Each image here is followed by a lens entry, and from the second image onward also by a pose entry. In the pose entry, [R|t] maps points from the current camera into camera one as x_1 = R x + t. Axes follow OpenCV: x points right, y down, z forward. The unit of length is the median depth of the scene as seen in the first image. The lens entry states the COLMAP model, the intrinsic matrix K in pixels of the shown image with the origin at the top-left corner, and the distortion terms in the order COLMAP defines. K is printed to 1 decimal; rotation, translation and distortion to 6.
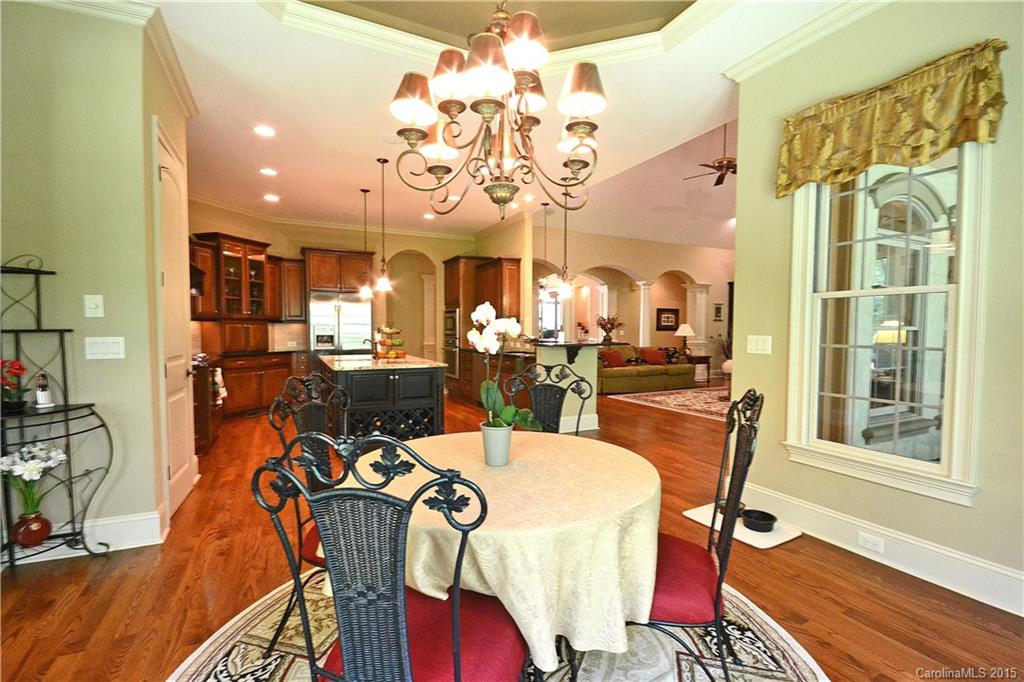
lens RADIAL K [[452.8, 0, 513.5], [0, 452.8, 348.6], [0, 0, 1]] dist [-0.000573, 0.000301]
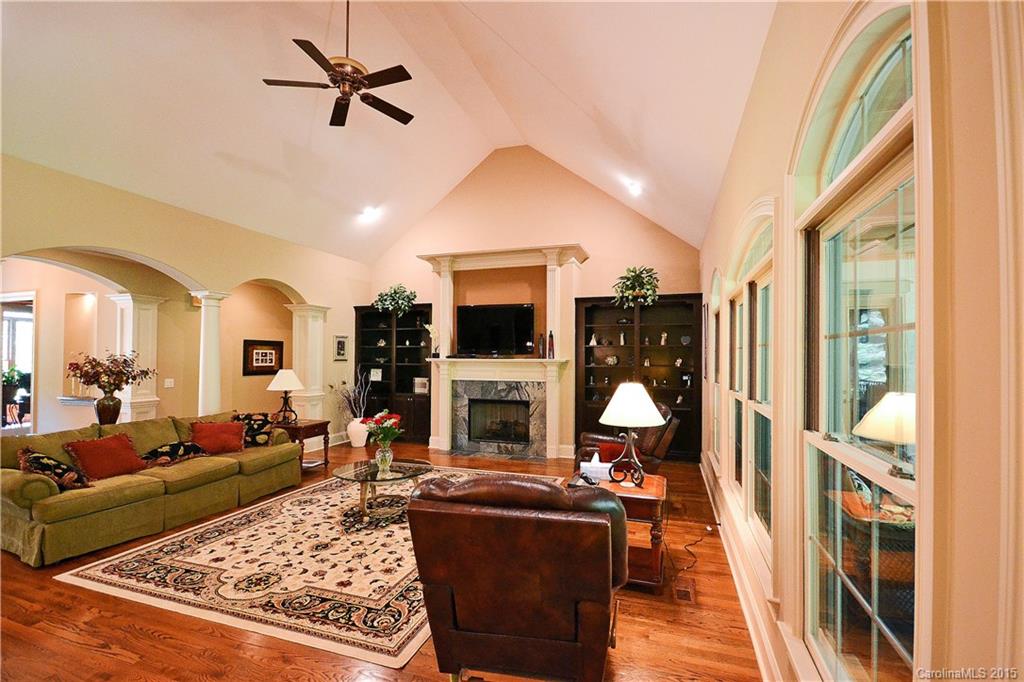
lens RADIAL K [[452.8, 0, 519.8], [0, 452.8, 349.7], [0, 0, 1]] dist [-0.000573, 0.000301]
pose [[0.699967, 0.012303, 0.714070, 0.244338], [0.028890, 0.998545, -0.045524, -0.063838], [-0.713591, 0.052494, 0.698593, 0.527186]]
